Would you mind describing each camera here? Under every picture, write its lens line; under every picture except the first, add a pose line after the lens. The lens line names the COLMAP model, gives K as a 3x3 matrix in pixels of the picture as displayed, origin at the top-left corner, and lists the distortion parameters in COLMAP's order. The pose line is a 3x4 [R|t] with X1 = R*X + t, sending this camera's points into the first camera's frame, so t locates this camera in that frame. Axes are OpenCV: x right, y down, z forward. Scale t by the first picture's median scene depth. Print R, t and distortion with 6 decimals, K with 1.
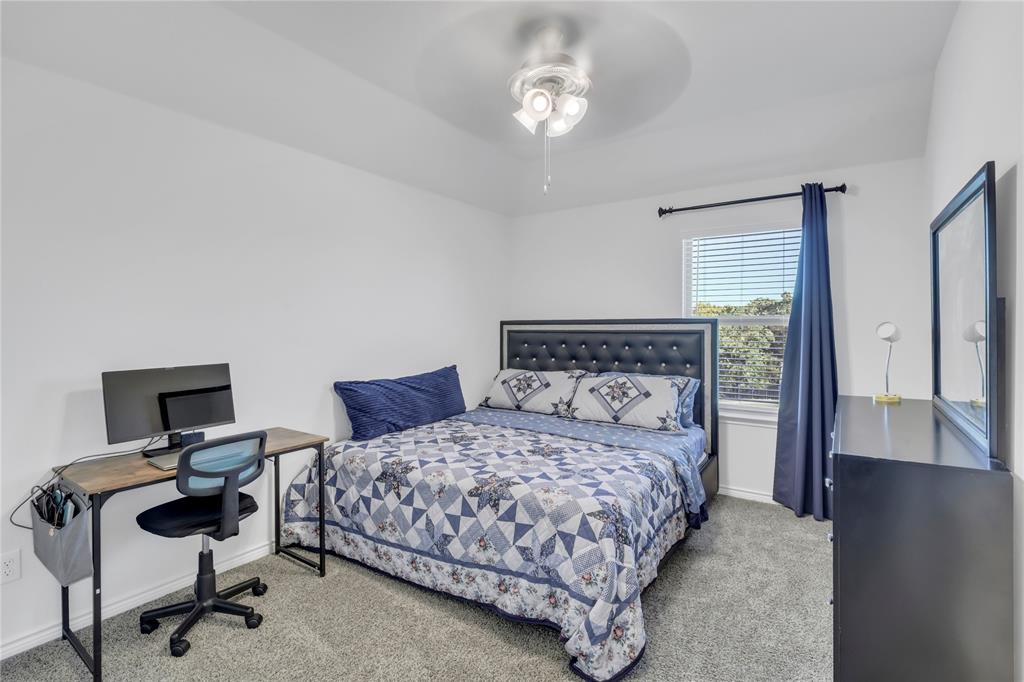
lens RADIAL K [[476.1, 0, 509.4], [0, 476.1, 326.5], [0, 0, 1]] dist [0.002757, -0.009182]
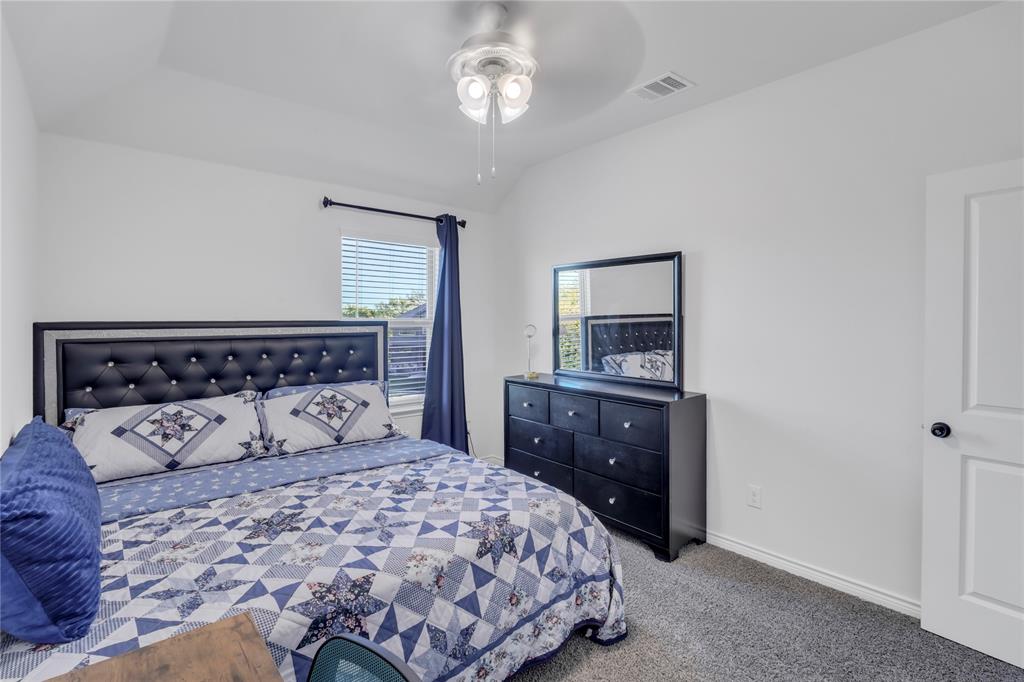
lens RADIAL K [[476.1, 0, 509.4], [0, 476.1, 326.5], [0, 0, 1]] dist [0.002757, -0.009182]
pose [[0.272612, -0.009913, 0.962073, -0.523769], [0.005023, 0.999948, 0.008880, -0.013526], [-0.962111, 0.002412, 0.272647, 0.488517]]
